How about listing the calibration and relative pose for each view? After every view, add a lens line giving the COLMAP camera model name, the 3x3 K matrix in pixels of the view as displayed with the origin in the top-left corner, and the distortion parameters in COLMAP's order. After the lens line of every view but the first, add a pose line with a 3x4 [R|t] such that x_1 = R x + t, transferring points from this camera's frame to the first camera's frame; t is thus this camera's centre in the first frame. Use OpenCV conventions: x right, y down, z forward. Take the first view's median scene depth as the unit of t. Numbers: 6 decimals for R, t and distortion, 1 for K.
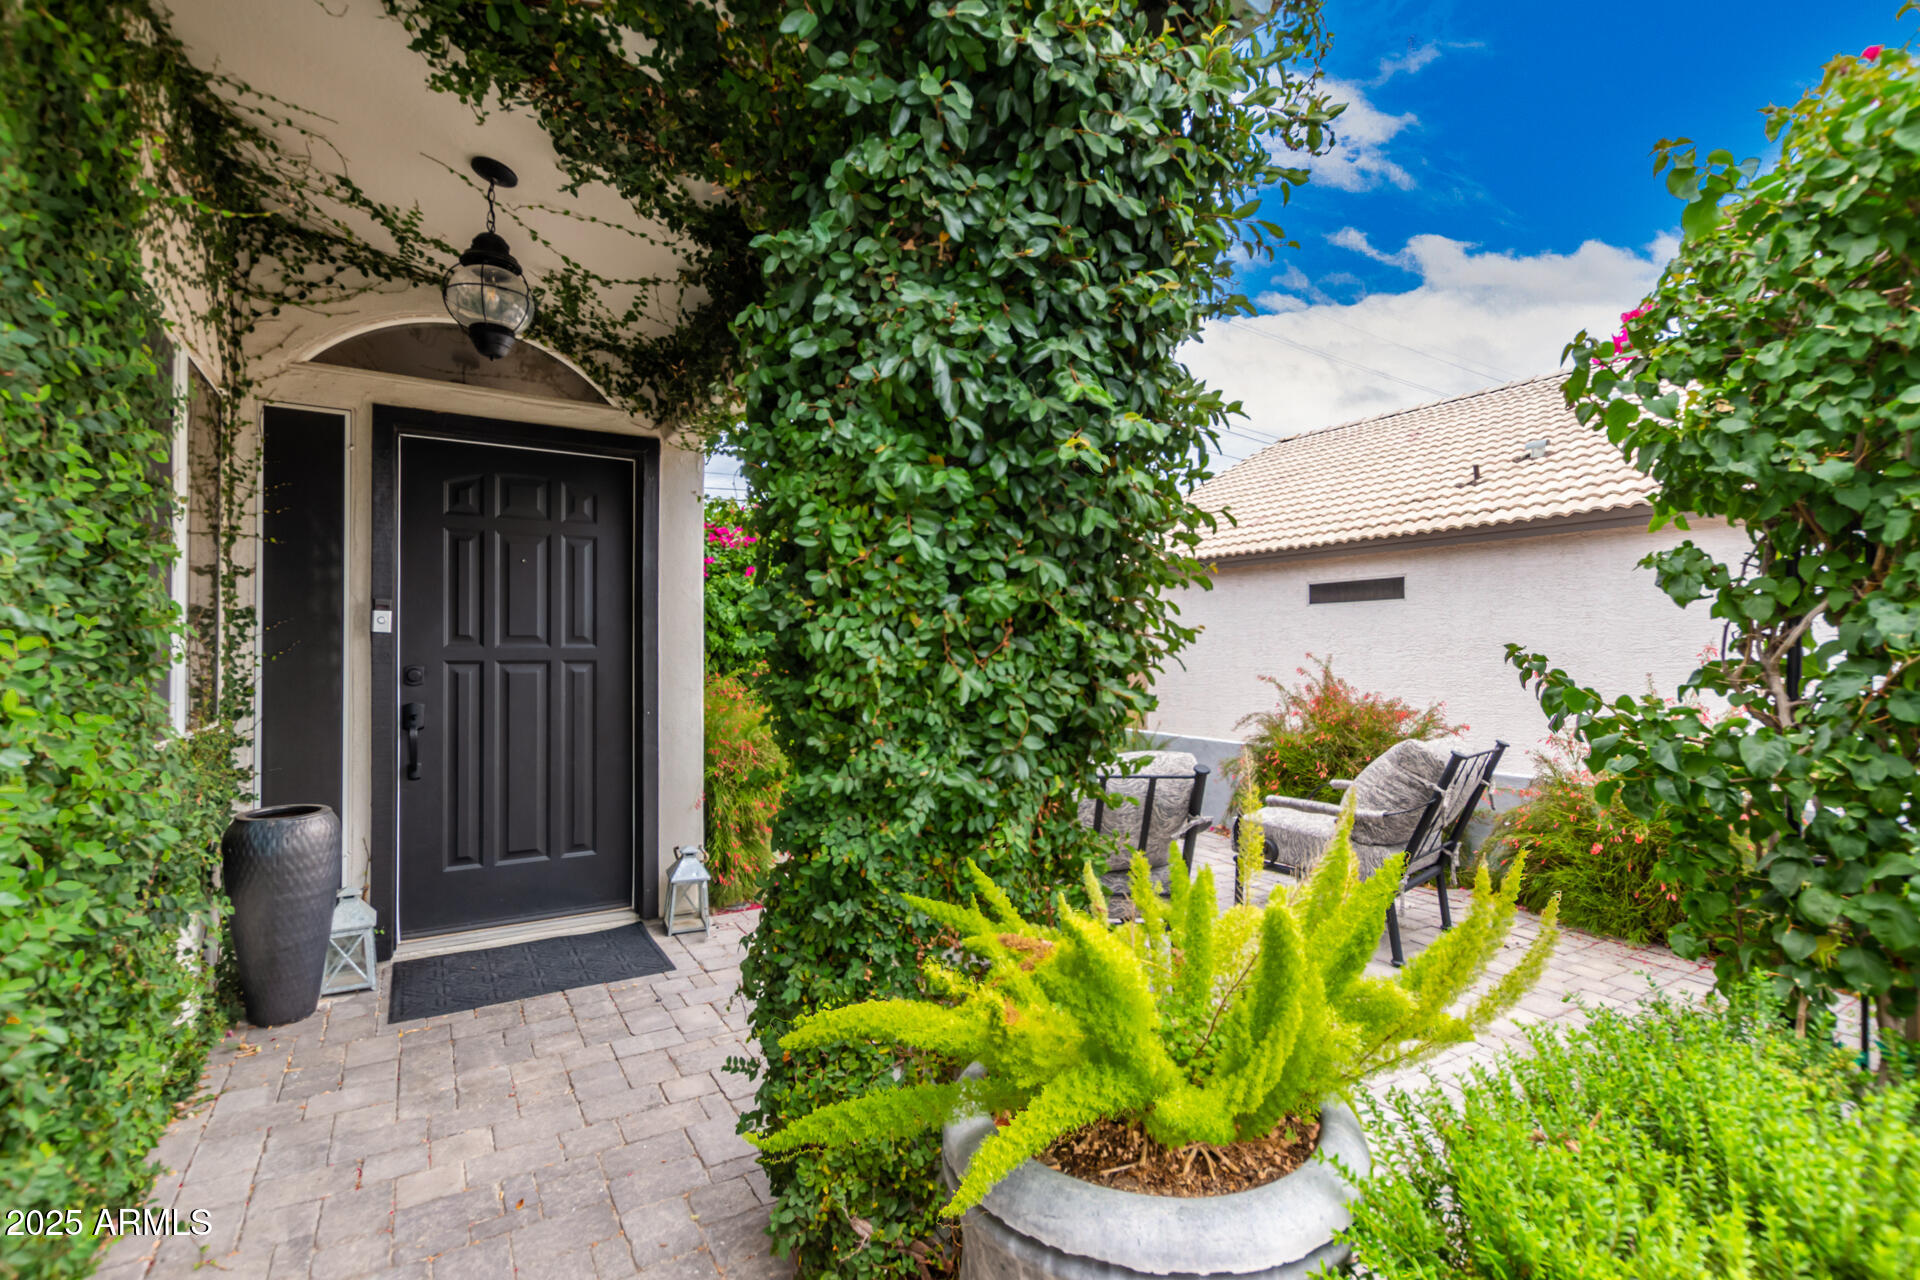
lens RADIAL K [[891.3, 0, 952.8], [0, 891.3, 642.7], [0, 0, 1]] dist [-0.000630, -0.000512]
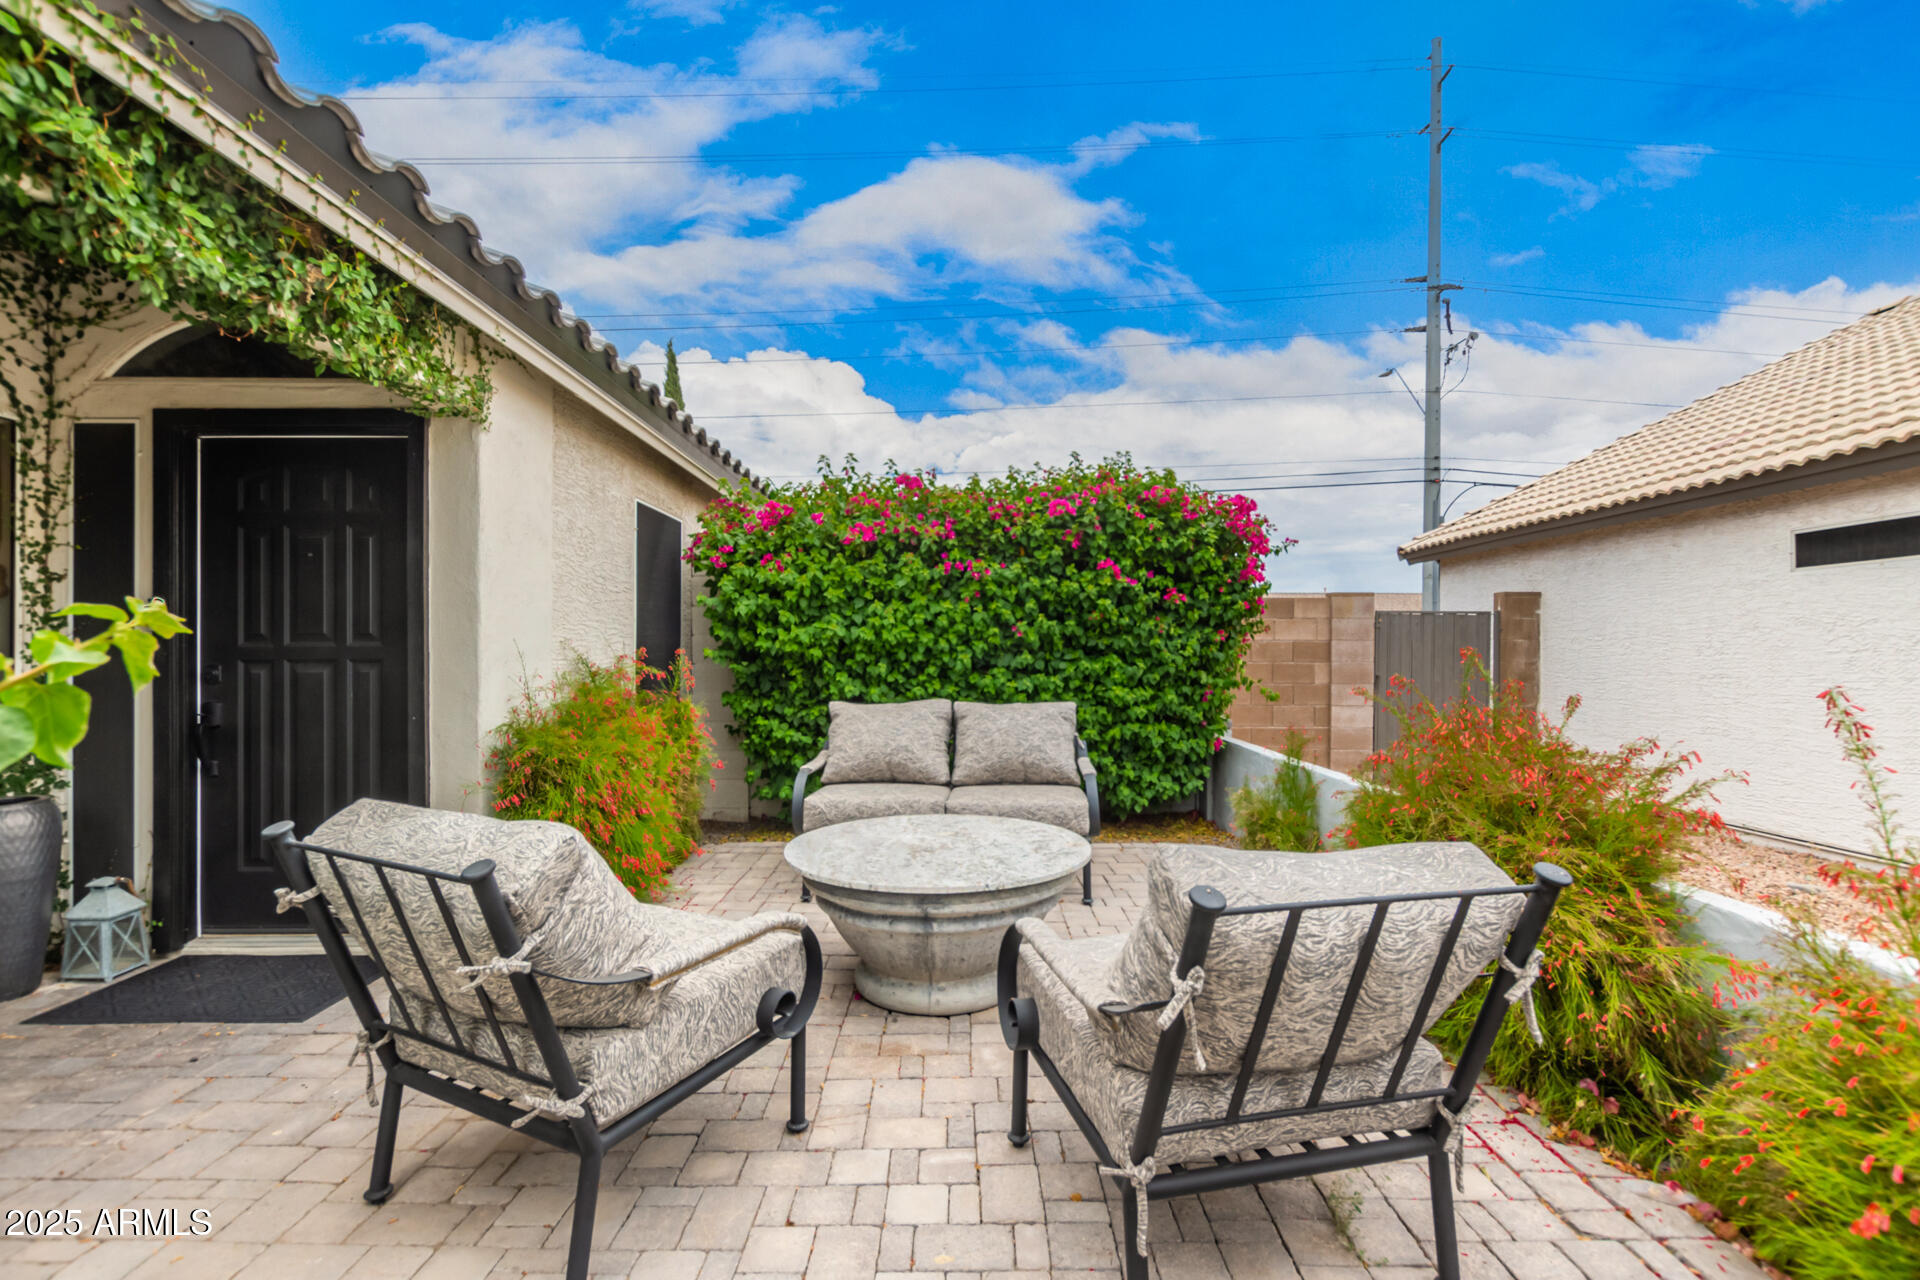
lens RADIAL K [[891.3, 0, 964.0], [0, 891.3, 649.2], [0, 0, 1]] dist [-0.000630, -0.000512]
pose [[0.856016, -0.004262, -0.516932, 0.705582], [0.007890, 0.999957, 0.004821, 0.011454], [0.516889, -0.008205, 0.856013, 0.626342]]
